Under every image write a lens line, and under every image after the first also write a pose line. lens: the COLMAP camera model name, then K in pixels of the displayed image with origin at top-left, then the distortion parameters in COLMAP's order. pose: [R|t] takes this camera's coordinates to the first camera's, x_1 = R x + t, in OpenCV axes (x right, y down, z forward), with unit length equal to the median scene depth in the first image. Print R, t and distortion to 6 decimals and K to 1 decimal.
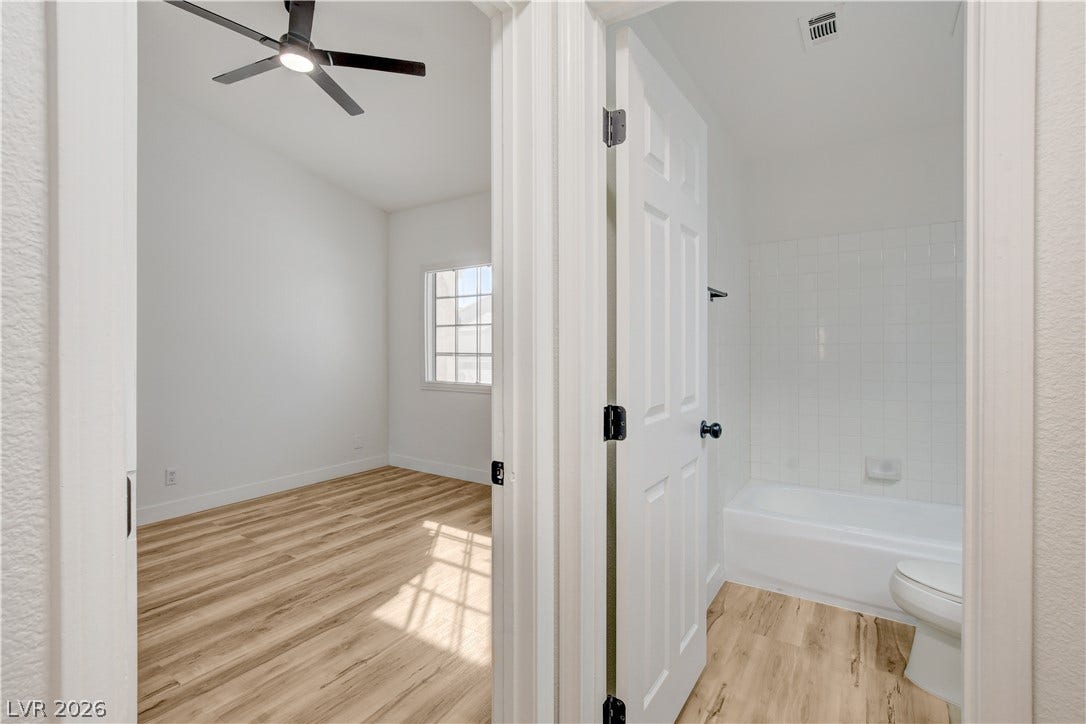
lens RADIAL K [[509.3, 0, 543.2], [0, 509.3, 355.7], [0, 0, 1]] dist [-0.019079, -0.000396]
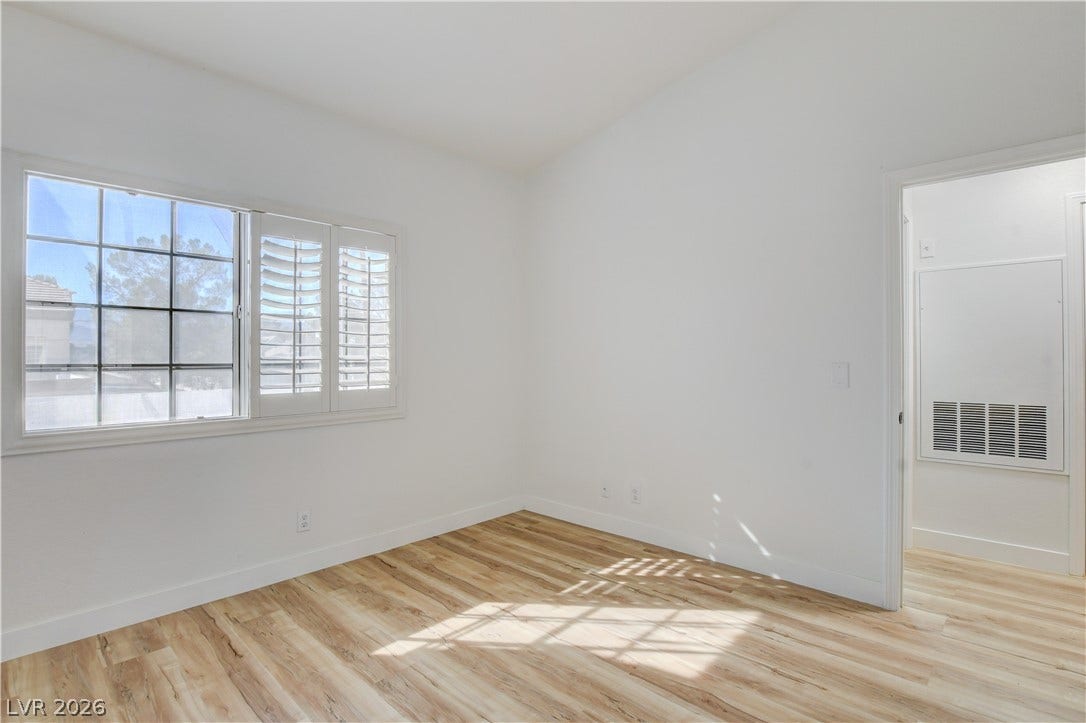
lens RADIAL K [[509.3, 0, 543.4], [0, 509.3, 362.3], [0, 0, 1]] dist [-0.019079, -0.000396]
pose [[0.165970, 0.001944, 0.986129, -0.815781], [0.007191, 0.999969, -0.003181, -0.004098], [-0.986105, 0.007619, 0.165951, 0.750463]]
